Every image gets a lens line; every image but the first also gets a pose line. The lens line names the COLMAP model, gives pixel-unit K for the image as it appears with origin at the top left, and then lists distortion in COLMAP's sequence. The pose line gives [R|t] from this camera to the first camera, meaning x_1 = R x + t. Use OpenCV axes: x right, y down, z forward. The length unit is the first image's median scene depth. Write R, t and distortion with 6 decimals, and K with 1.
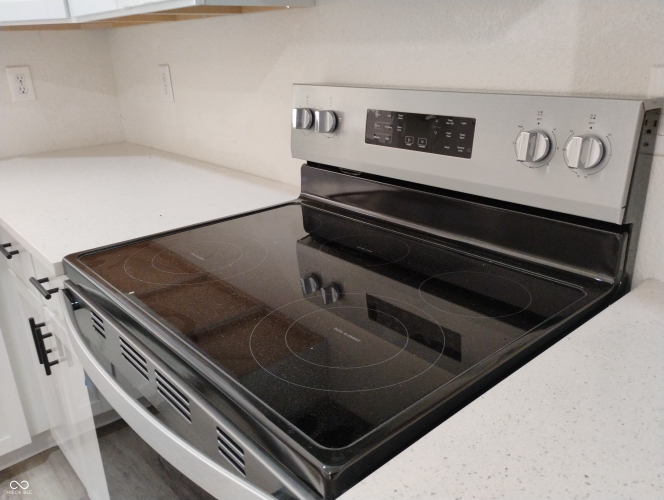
lens RADIAL K [[558.5, 0, 331.5], [0, 558.5, 253.9], [0, 0, 1]] dist [0.048765, -0.045858]
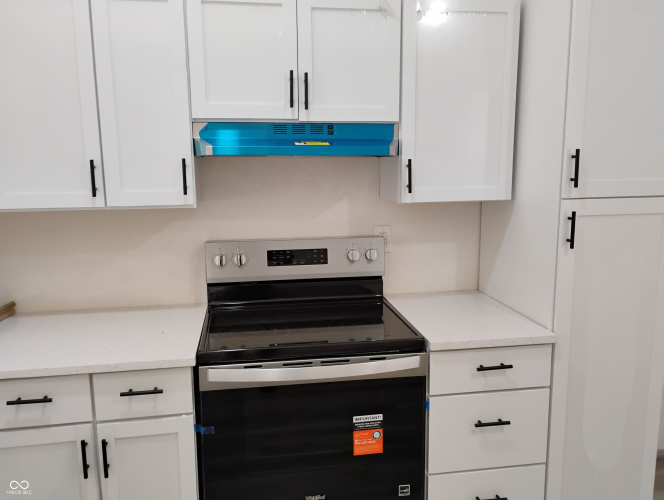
lens RADIAL K [[558.5, 0, 330.9], [0, 558.5, 251.7], [0, 0, 1]] dist [0.048765, -0.045858]
pose [[0.507927, -0.112956, 0.853962, -1.647198], [0.293075, 0.954883, -0.048012, -0.087005], [-0.810011, 0.274661, 0.518115, -0.280887]]
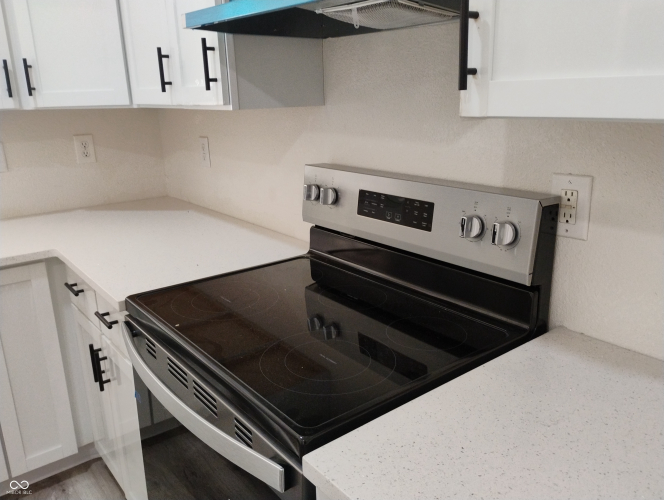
lens RADIAL K [[558.5, 0, 334.8], [0, 558.5, 253.5], [0, 0, 1]] dist [0.048765, -0.045858]
pose [[0.998923, 0.023841, -0.039796, 0.064525], [-0.026636, 0.997104, -0.071231, -0.015051], [0.037982, 0.072214, 0.996666, -0.296960]]
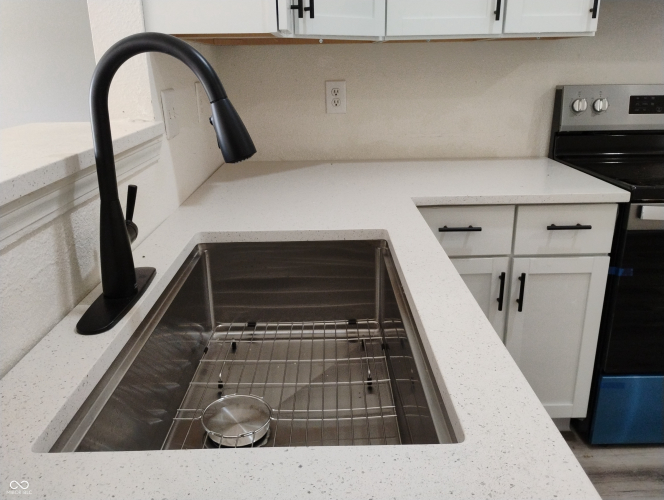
lens RADIAL K [[558.5, 0, 334.0], [0, 558.5, 247.6], [0, 0, 1]] dist [0.048765, -0.045858]
pose [[0.638896, -0.215905, 0.738375, -2.145725], [0.262593, 0.963367, 0.054480, -0.136020], [-0.723089, 0.159085, 0.672187, 0.542825]]
